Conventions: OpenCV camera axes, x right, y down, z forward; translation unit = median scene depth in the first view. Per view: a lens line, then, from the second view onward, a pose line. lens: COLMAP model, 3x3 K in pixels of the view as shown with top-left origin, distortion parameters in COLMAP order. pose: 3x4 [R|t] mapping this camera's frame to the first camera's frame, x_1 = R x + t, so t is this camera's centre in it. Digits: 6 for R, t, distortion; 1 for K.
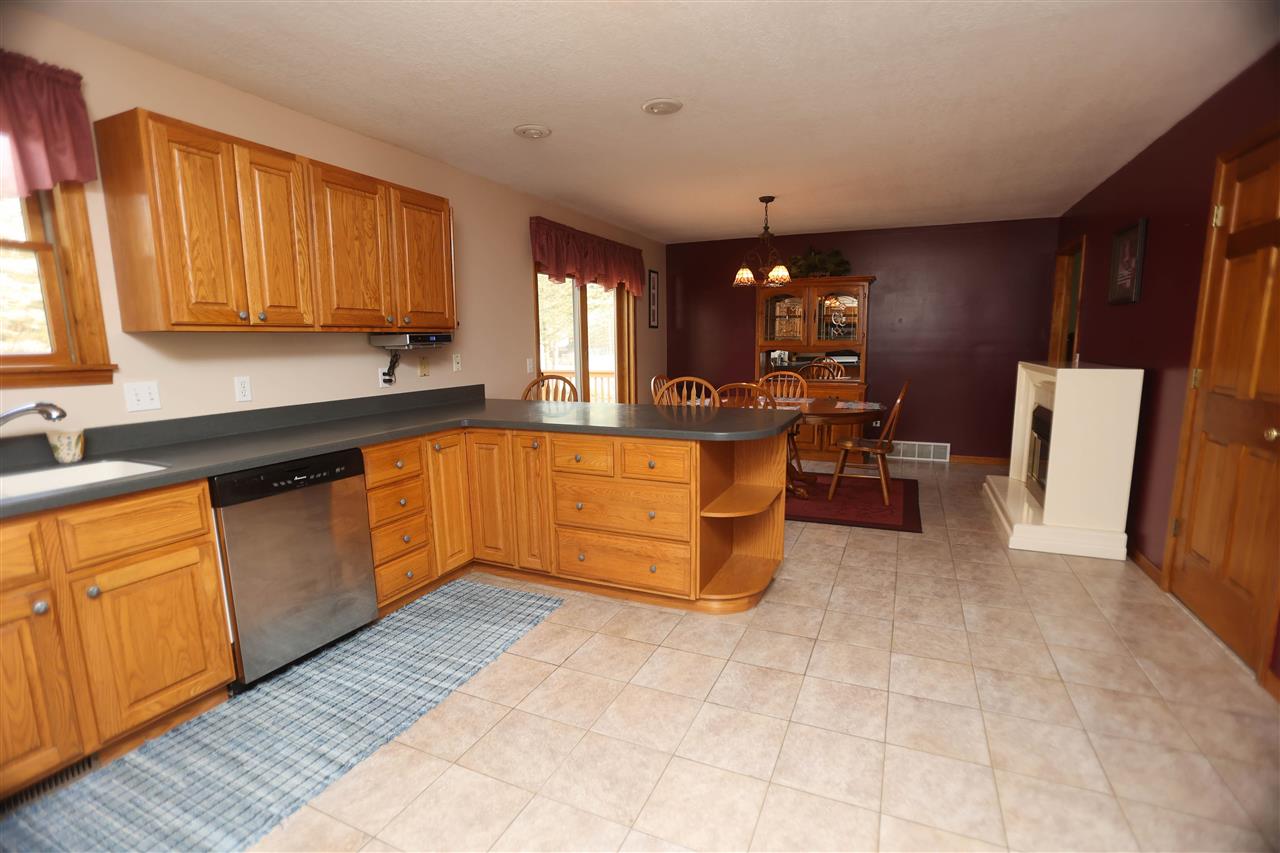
lens RADIAL K [[602.1, 0, 640.0], [0, 602.1, 436.6], [0, 0, 1]] dist [-0.036767, 0.000134]
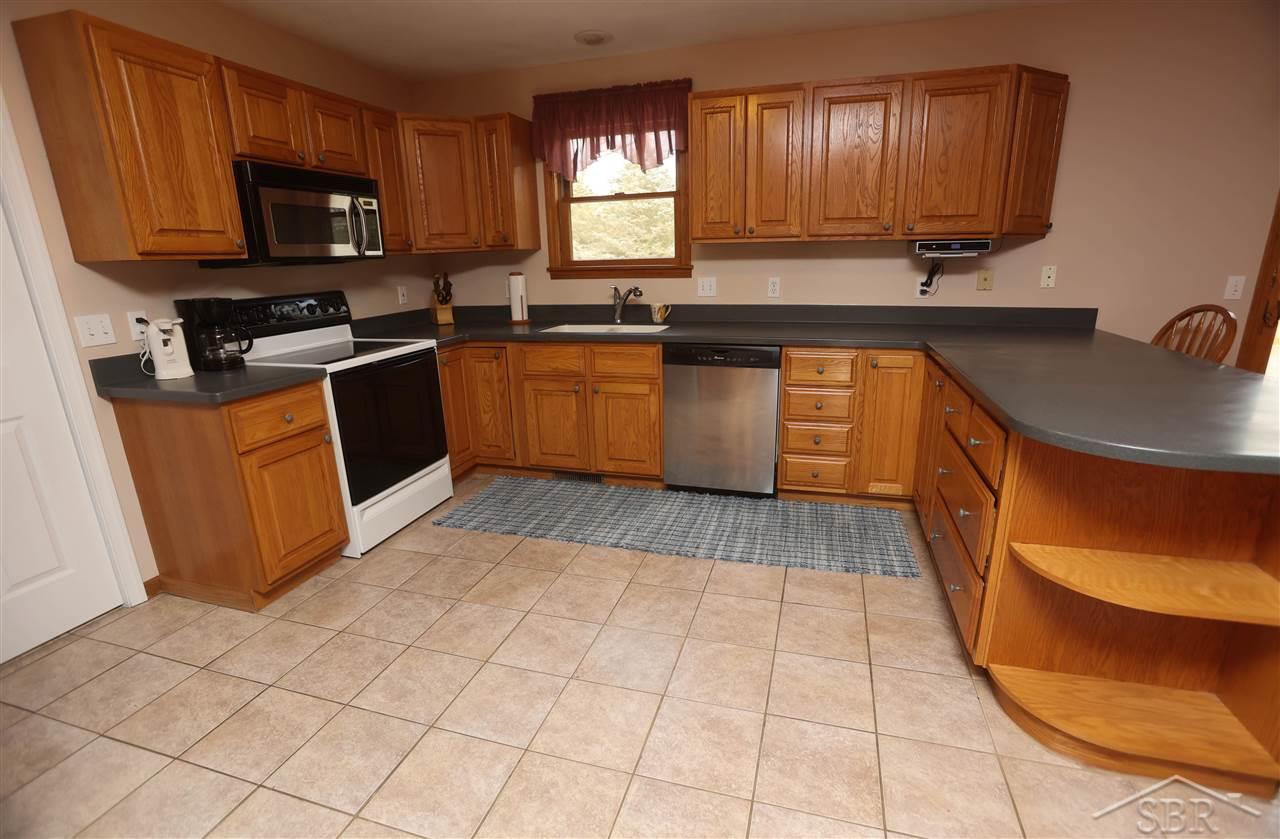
lens RADIAL K [[599.8, 0, 640.0], [0, 599.8, 419.5], [0, 0, 1]] dist [-0.023285, 0.000213]
pose [[0.129688, 0.271563, -0.953643, 0.696525], [-0.136267, 0.957521, 0.254136, -0.113269], [0.982147, 0.096992, 0.161184, 0.618178]]
